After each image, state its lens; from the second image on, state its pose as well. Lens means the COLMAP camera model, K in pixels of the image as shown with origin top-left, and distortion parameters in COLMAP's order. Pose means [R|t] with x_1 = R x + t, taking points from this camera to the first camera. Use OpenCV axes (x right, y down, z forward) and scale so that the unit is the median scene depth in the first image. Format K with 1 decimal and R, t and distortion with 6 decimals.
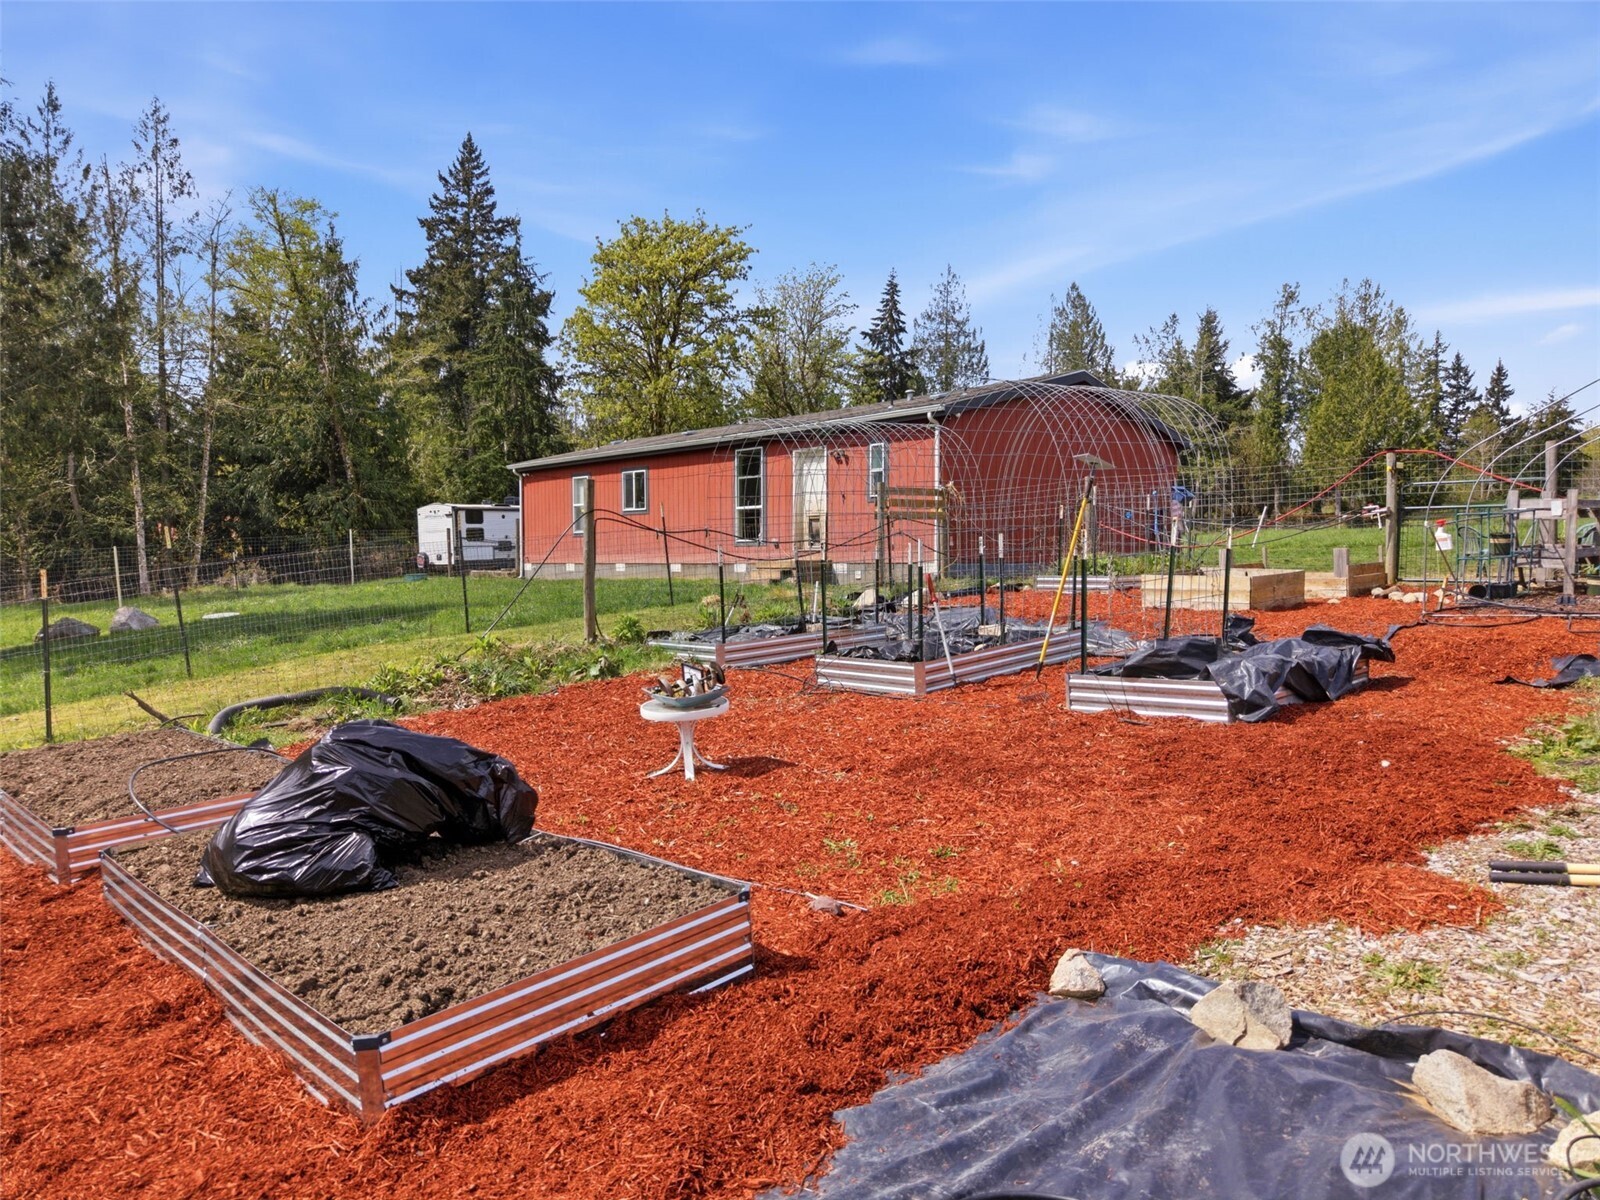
lens RADIAL K [[1066.9, 0, 800.0], [0, 1066.9, 600.0], [0, 0, 1]] dist [0.009147, -0.002295]
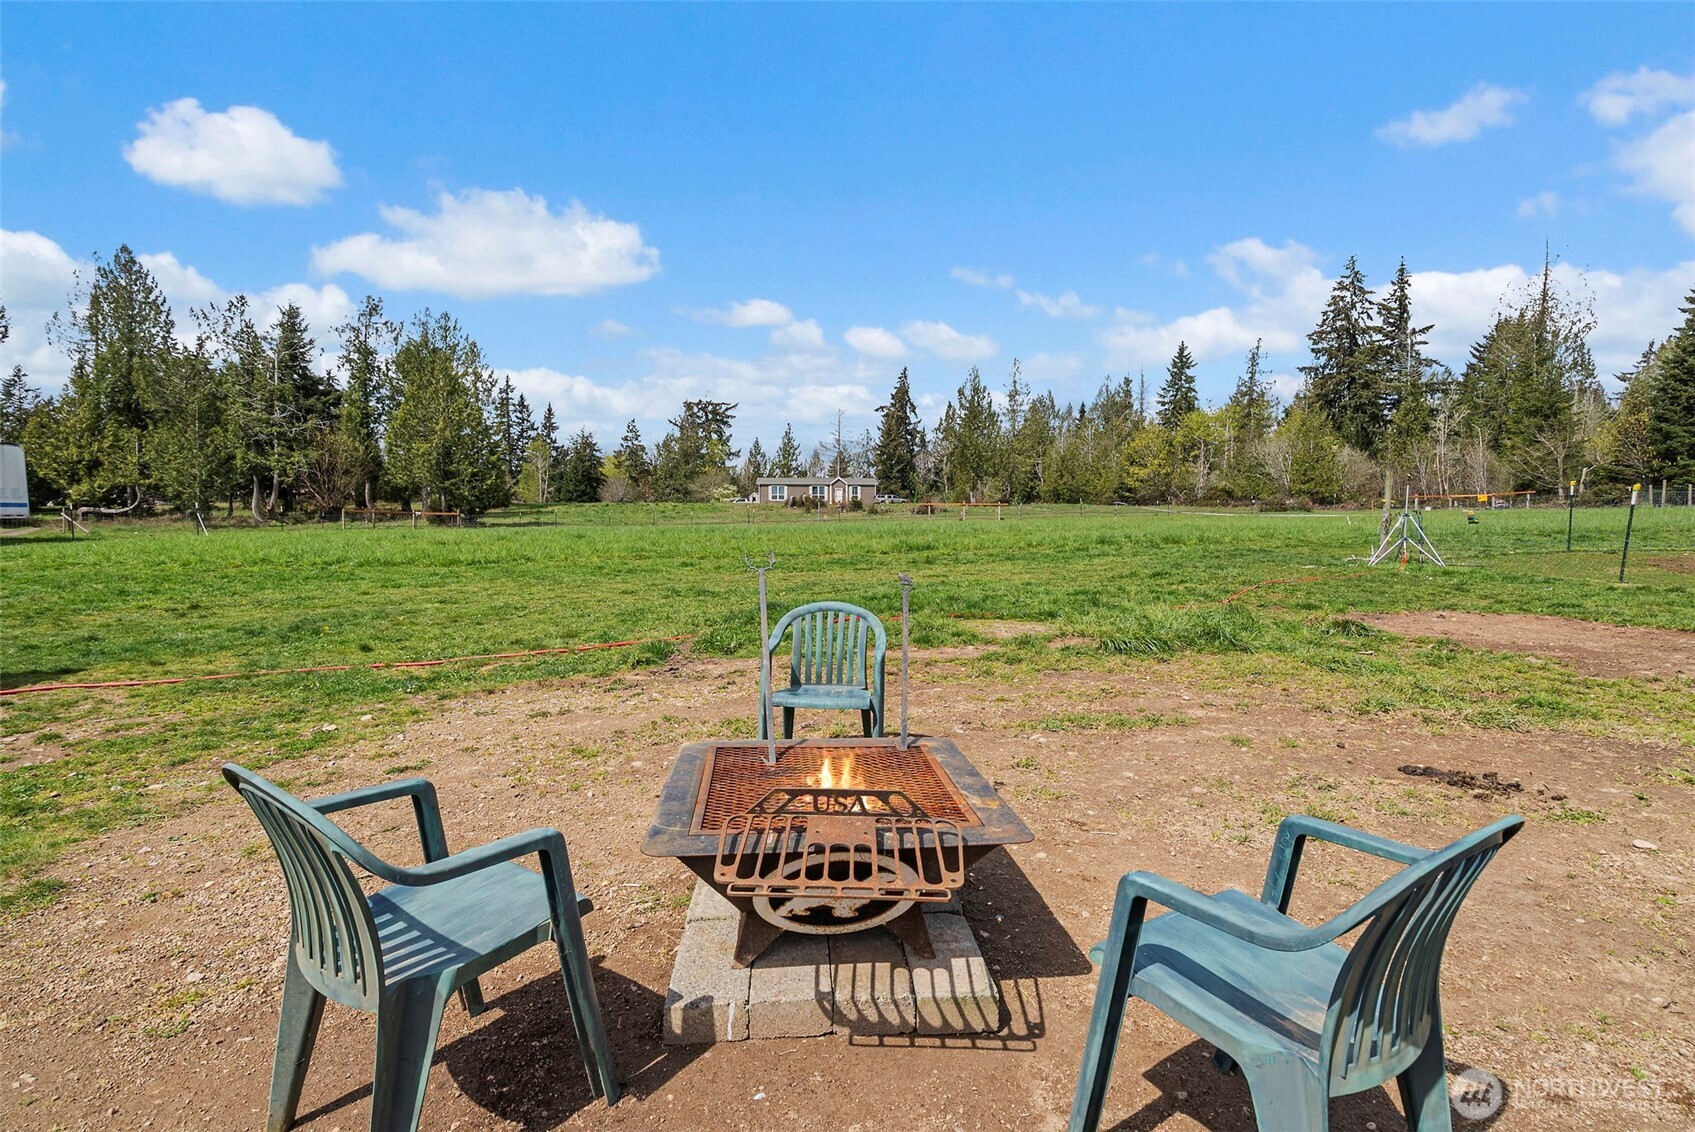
lens RADIAL K [[778.5, 0, 847.5], [0, 778.5, 566.0], [0, 0, 1]] dist [0.001265, 0.000096]
pose [[0.591406, -0.025619, 0.805967, 0.096678], [0.031310, 0.999471, 0.008795, -0.013040], [-0.805766, 0.020033, 0.591895, 0.145391]]
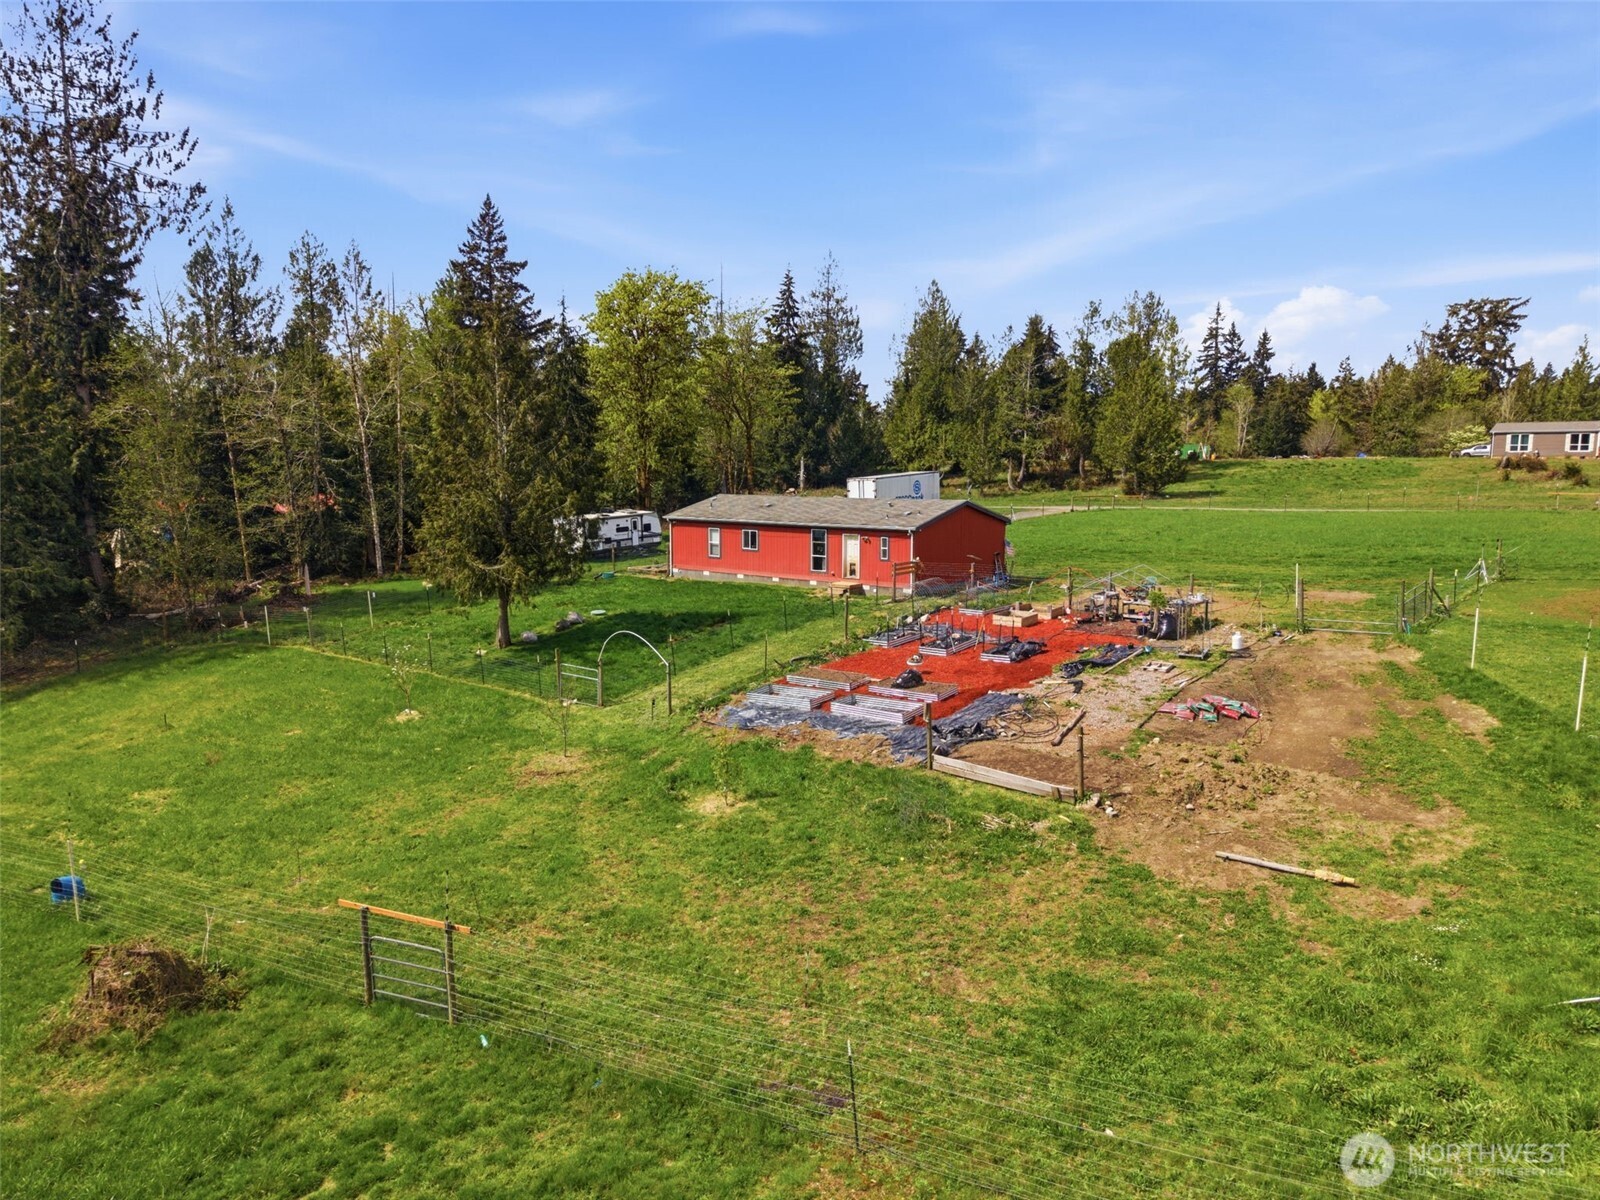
lens RADIAL K [[1066.9, 0, 800.0], [0, 1066.9, 600.0], [0, 0, 1]] dist [0.009147, -0.002295]
pose [[0.989647, -0.017031, 0.142510, -0.098412], [0.003958, 0.995796, 0.091517, -0.048595], [-0.143470, -0.090005, 0.985553, -0.287649]]
